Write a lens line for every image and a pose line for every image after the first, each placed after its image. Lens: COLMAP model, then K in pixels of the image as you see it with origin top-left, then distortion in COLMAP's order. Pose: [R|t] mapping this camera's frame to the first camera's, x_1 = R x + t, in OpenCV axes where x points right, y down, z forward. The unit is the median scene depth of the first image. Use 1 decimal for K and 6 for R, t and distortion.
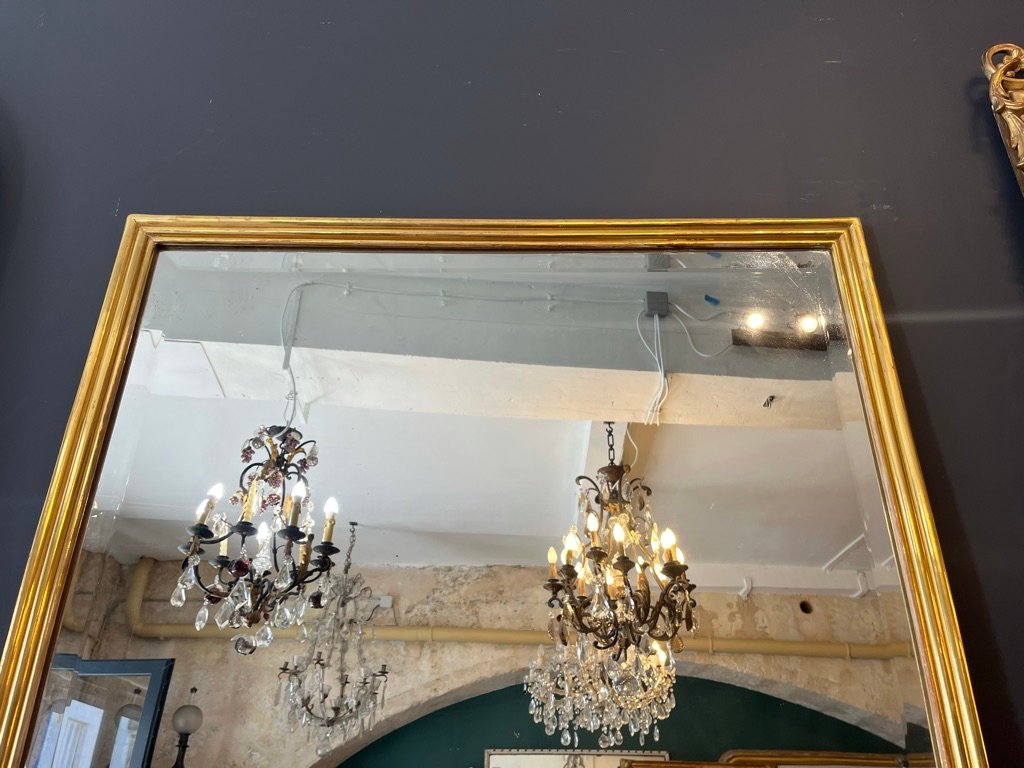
lens RADIAL K [[791.6, 0, 532.2], [0, 791.6, 409.1], [0, 0, 1]] dist [0.099711, -0.113256]
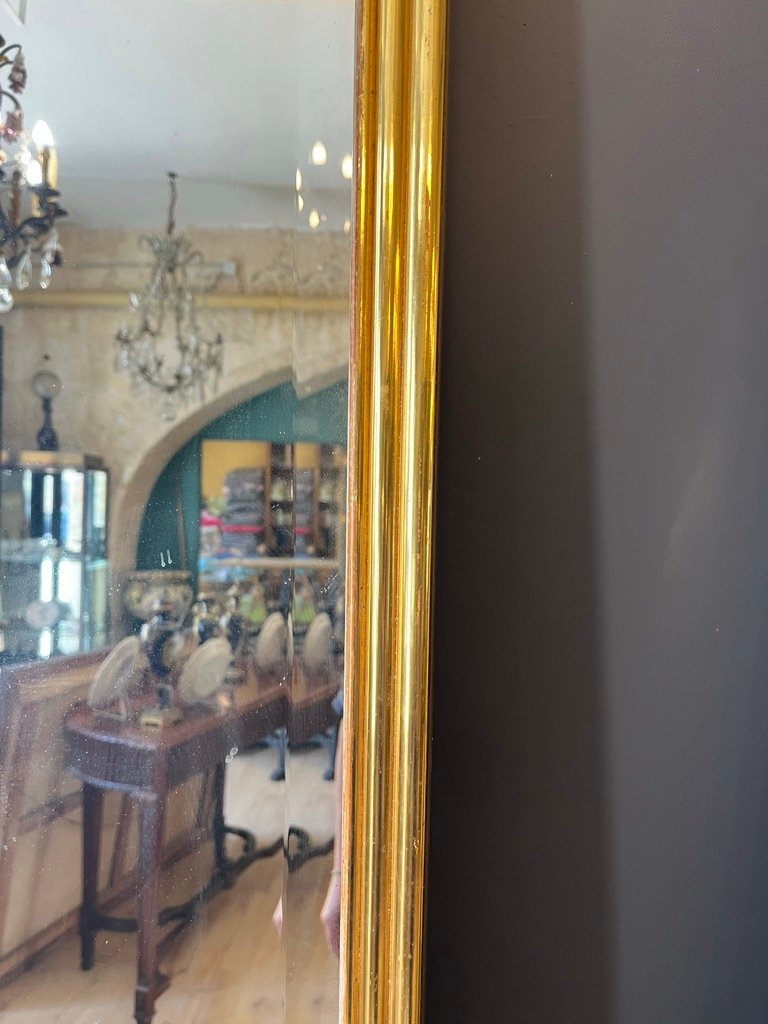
lens RADIAL K [[789.2, 0, 384.0], [0, 789.2, 512.0], [0, 0, 1]] dist [0.117108, -0.163665]
pose [[0.996905, 0.003555, -0.078538, 0.075152], [0.036665, 0.862664, 0.504447, 0.029043], [0.069546, -0.505765, 0.859863, 0.084361]]
